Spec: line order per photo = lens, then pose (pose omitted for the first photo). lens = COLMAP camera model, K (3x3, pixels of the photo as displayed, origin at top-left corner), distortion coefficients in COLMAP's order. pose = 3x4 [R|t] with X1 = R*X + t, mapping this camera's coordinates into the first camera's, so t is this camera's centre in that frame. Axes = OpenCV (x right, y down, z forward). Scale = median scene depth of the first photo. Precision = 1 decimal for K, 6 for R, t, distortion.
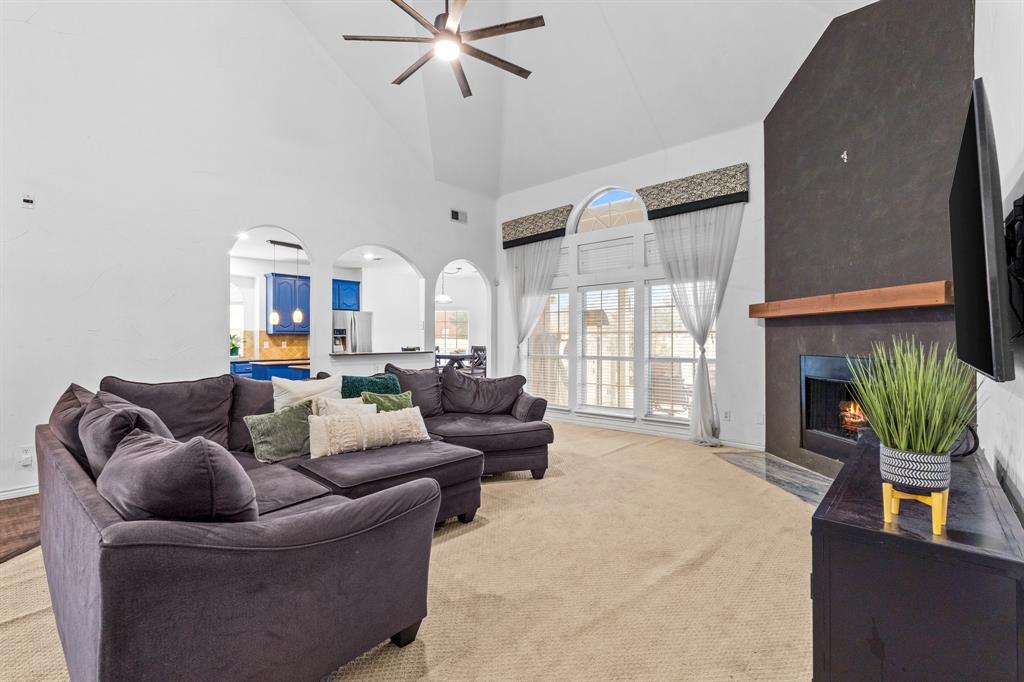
lens RADIAL K [[452.9, 0, 512.1], [0, 452.9, 334.0], [0, 0, 1]] dist [-0.000329, -0.000217]
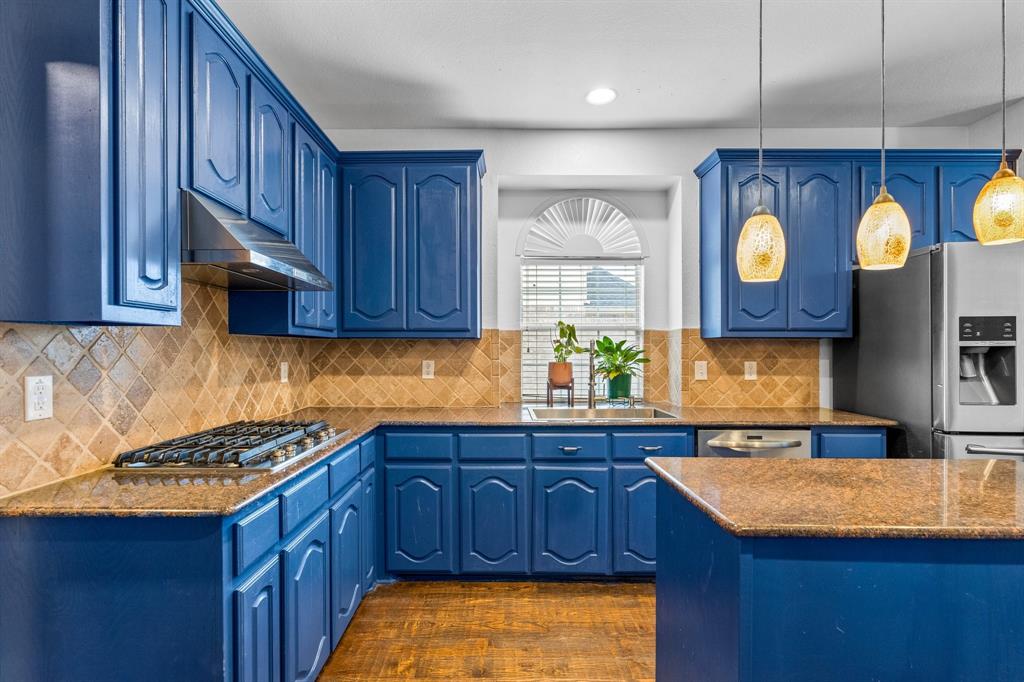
lens RADIAL K [[487.4, 0, 500.7], [0, 487.4, 348.3], [0, 0, 1]] dist [-0.002725, -0.000326]
pose [[0.652975, 0.006664, -0.757350, -0.357892], [0.002041, 0.999942, 0.010559, 0.002884], [0.757377, -0.008440, 0.652924, 0.635590]]
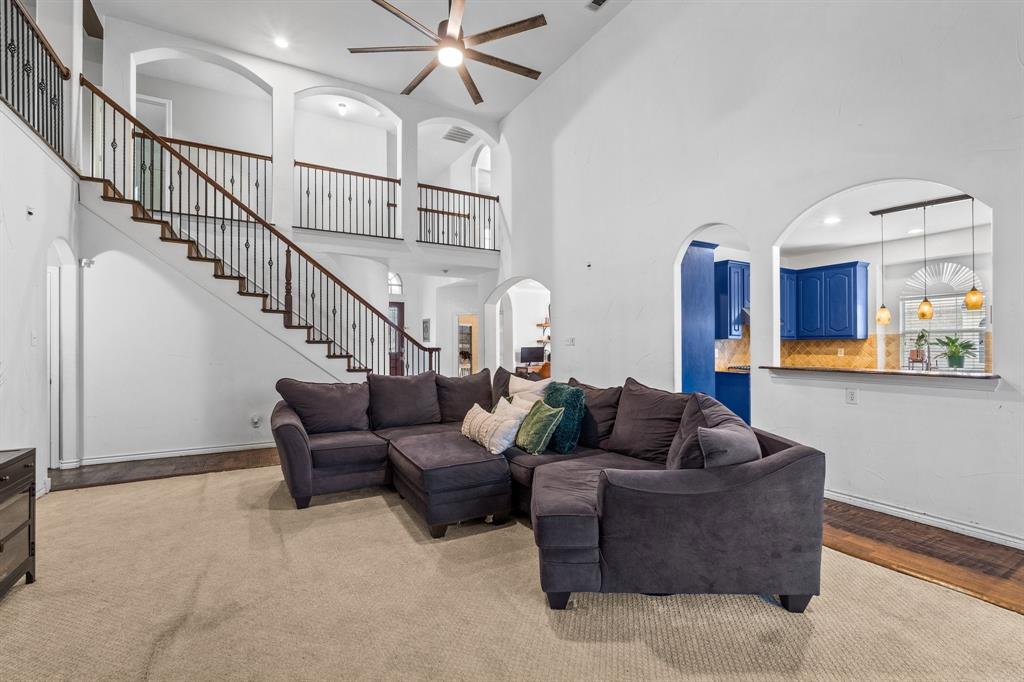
lens RADIAL K [[452.9, 0, 510.6], [0, 452.9, 345.4], [0, 0, 1]] dist [-0.000329, -0.000217]
pose [[-0.322365, 0.005904, -0.946597, 0.284670], [0.015254, 0.999883, 0.001041, 0.000675], [0.946493, -0.014104, -0.322417, 0.539577]]
